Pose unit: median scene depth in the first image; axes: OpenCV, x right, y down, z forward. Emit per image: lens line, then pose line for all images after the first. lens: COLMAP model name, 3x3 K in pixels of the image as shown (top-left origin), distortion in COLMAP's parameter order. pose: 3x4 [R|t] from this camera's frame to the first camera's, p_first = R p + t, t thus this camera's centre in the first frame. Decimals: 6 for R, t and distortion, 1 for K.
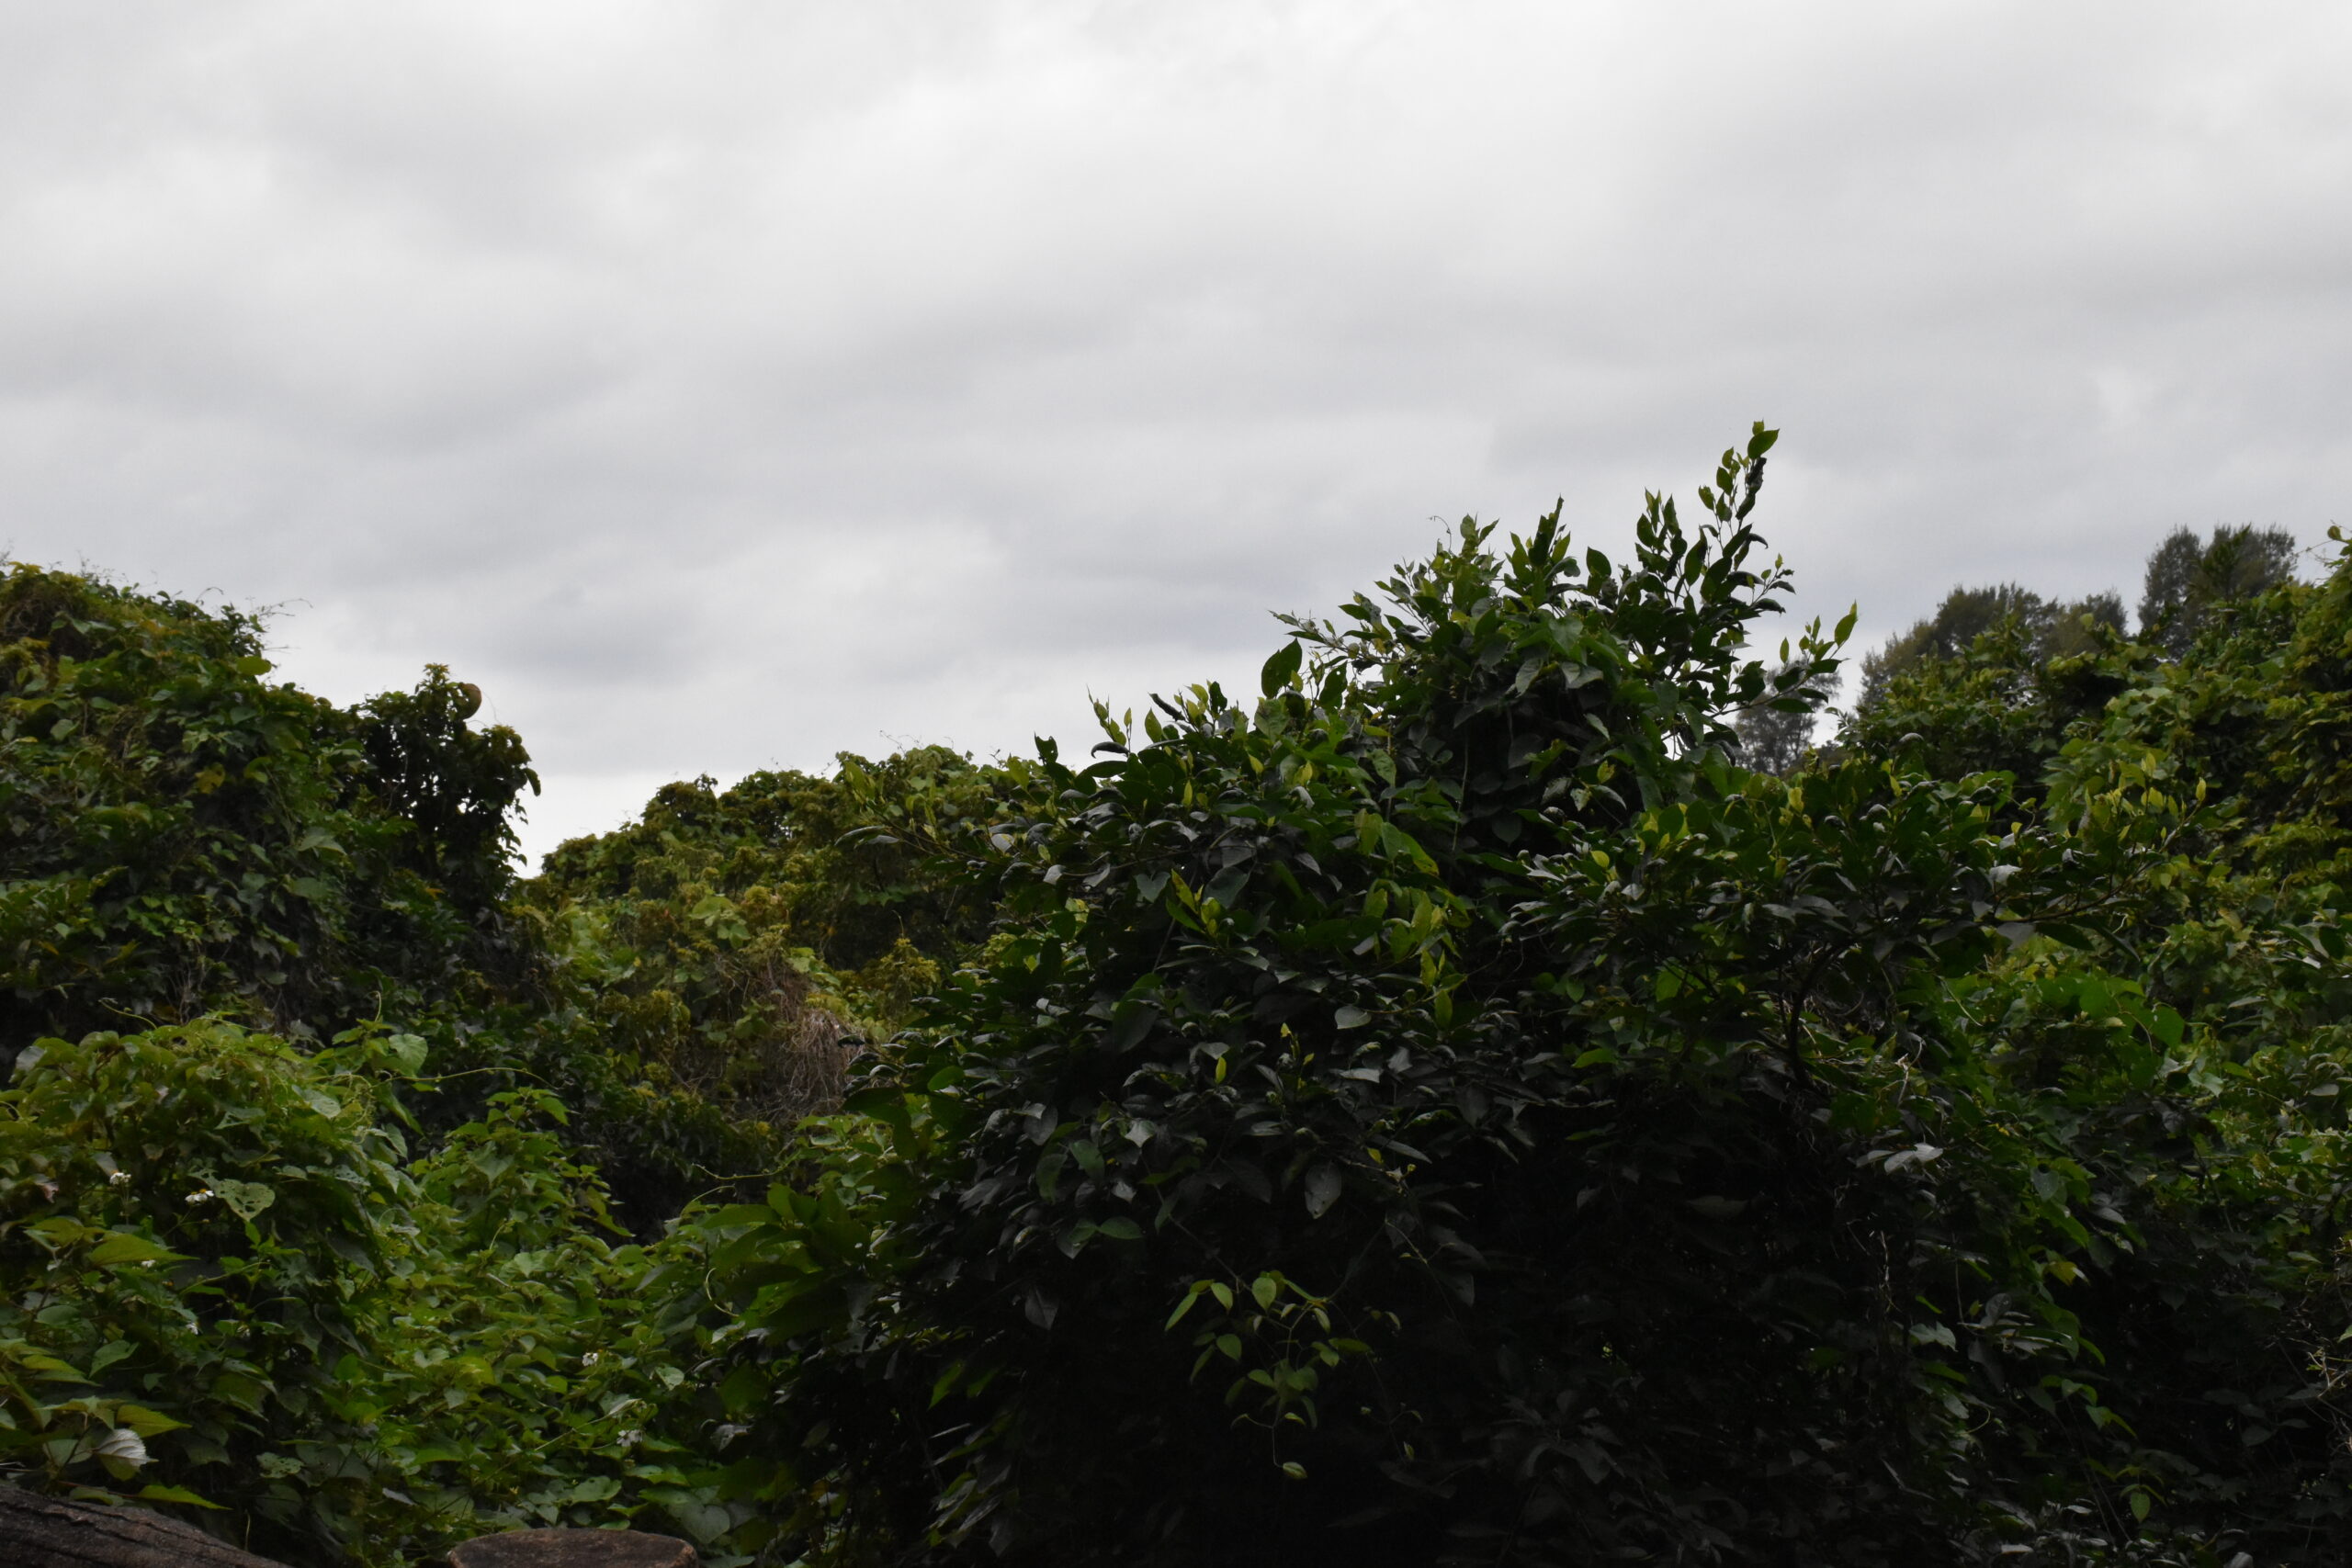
lens RADIAL K [[2671.8, 0, 1177.9], [0, 2671.8, 773.9], [0, 0, 1]] dist [0.079372, 0.000000]
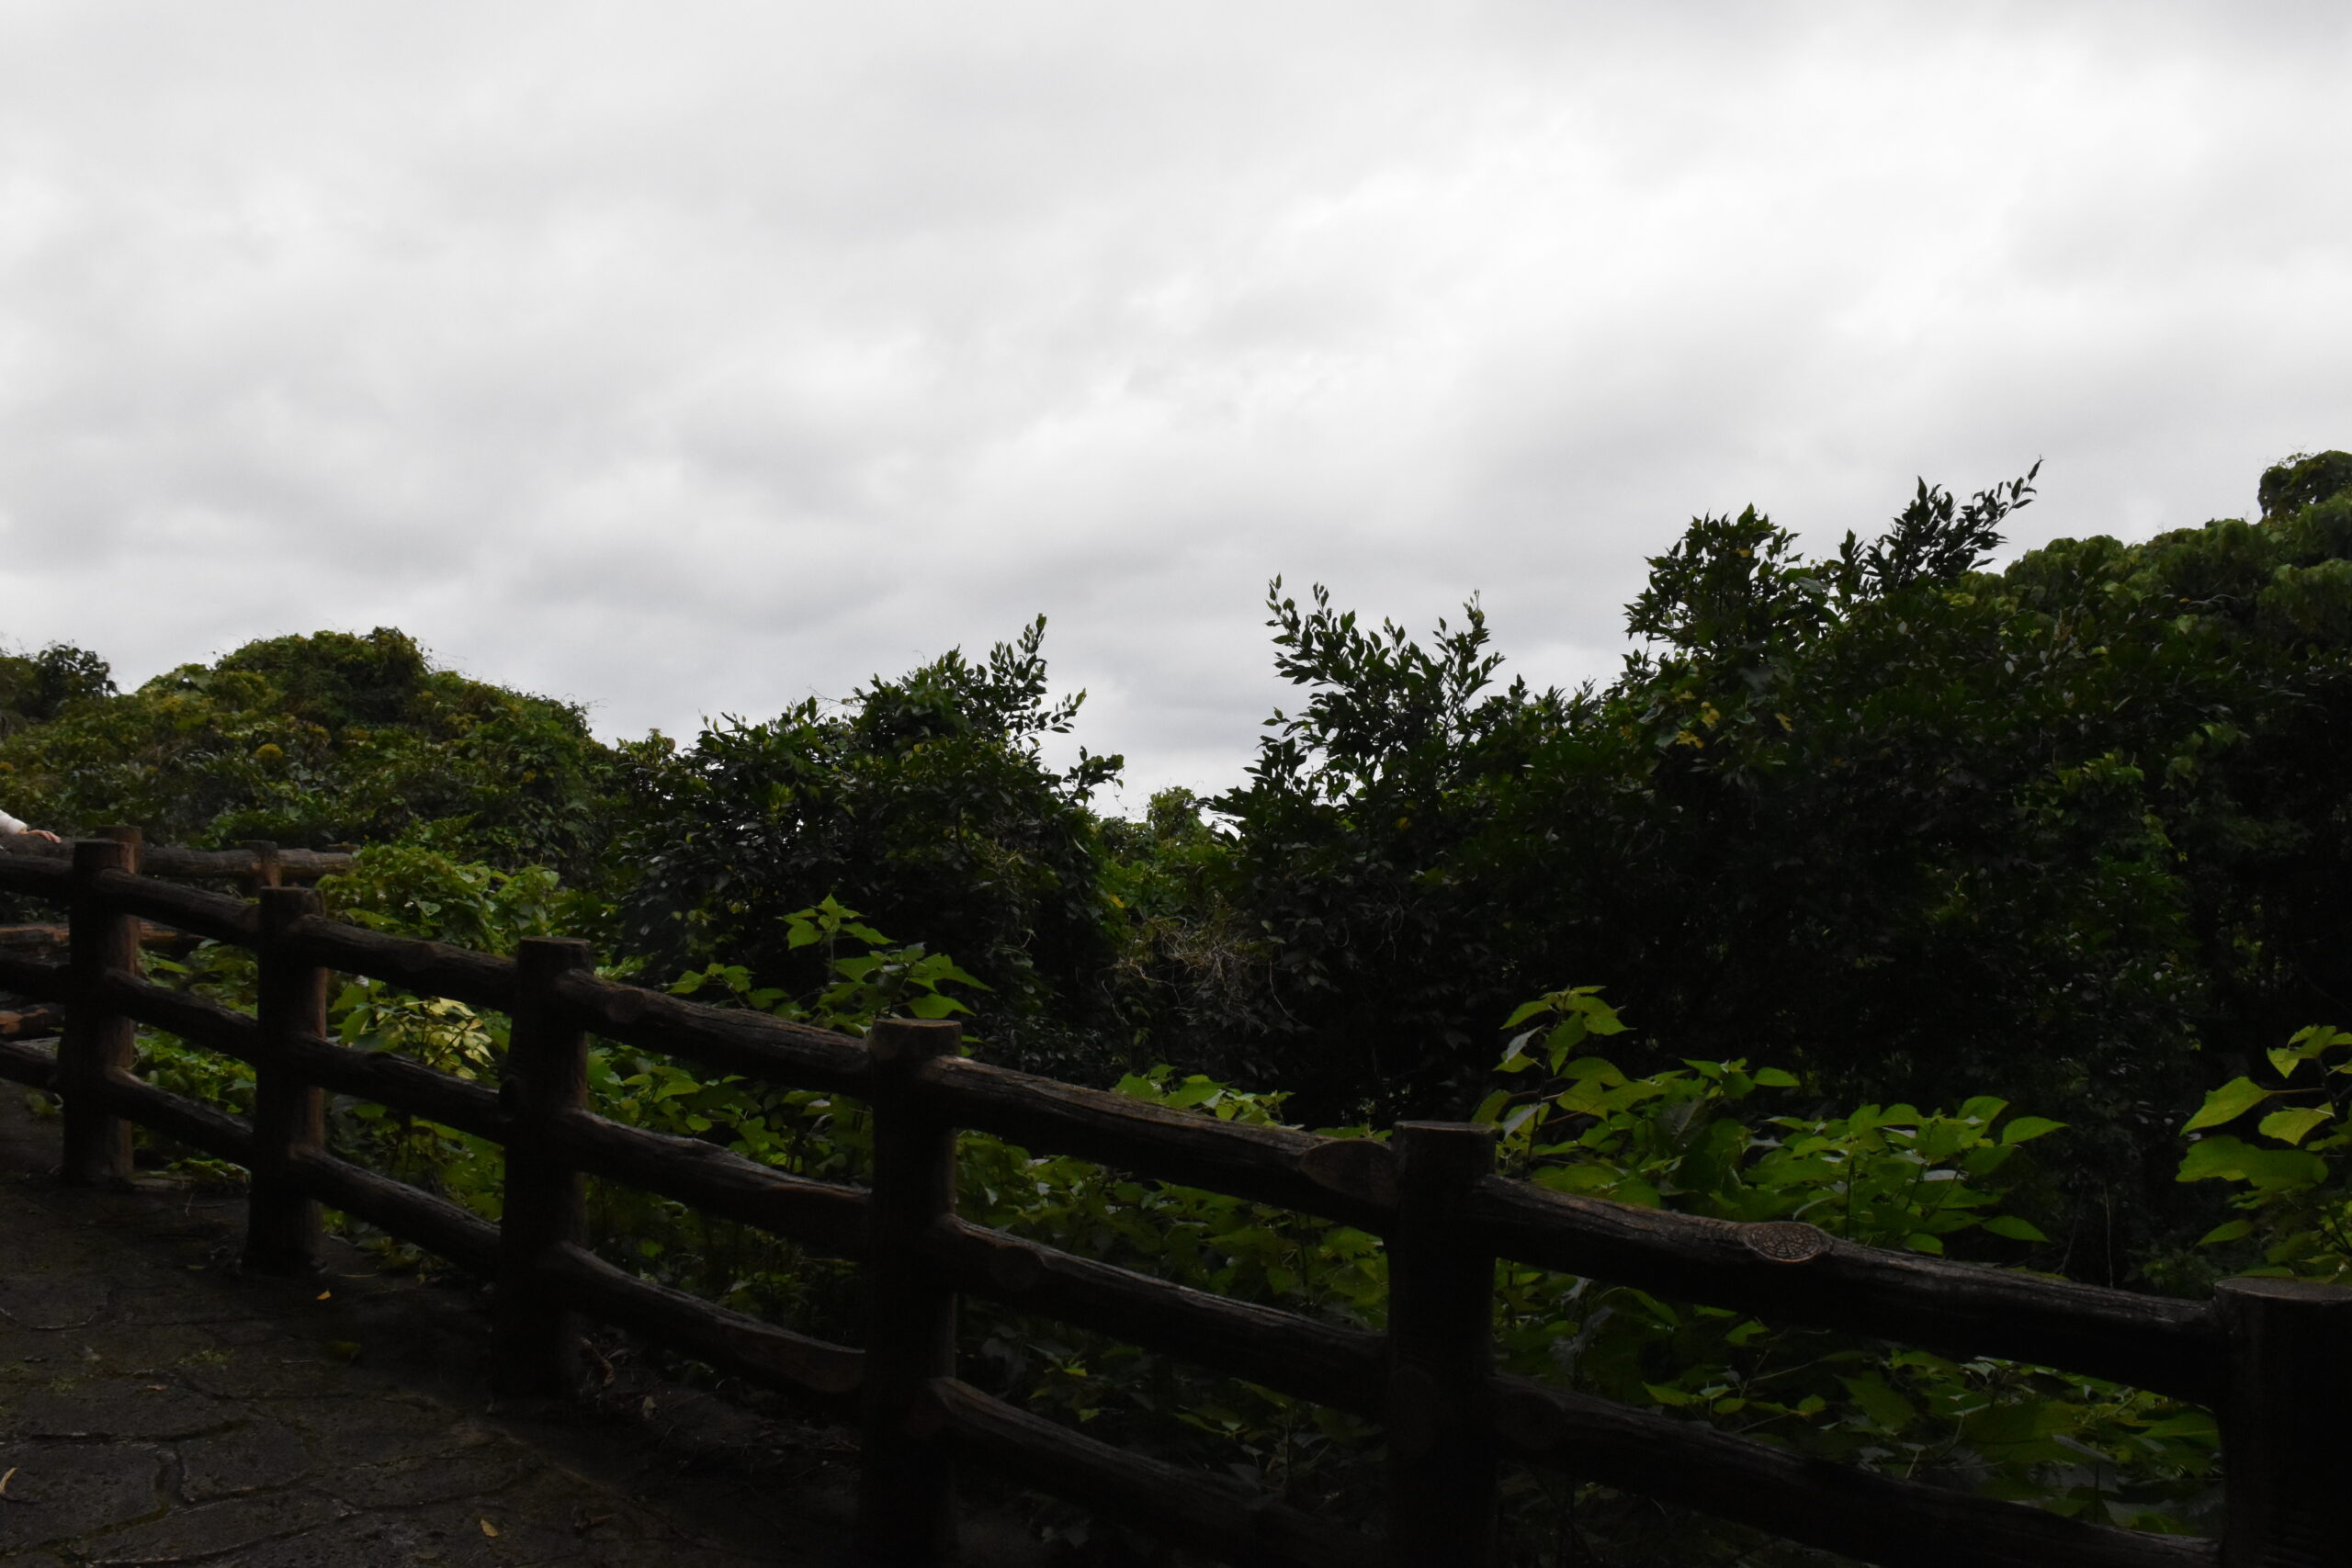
lens RADIAL K [[1840.2, 0, 1174.2], [0, 1840.2, 792.3], [0, 0, 1]] dist [0.009967, 0.002070]
pose [[0.988506, 0.010536, -0.150815, 0.389150], [-0.015058, 0.999470, -0.028876, 0.050972], [0.150431, 0.030815, 0.988140, -0.408377]]
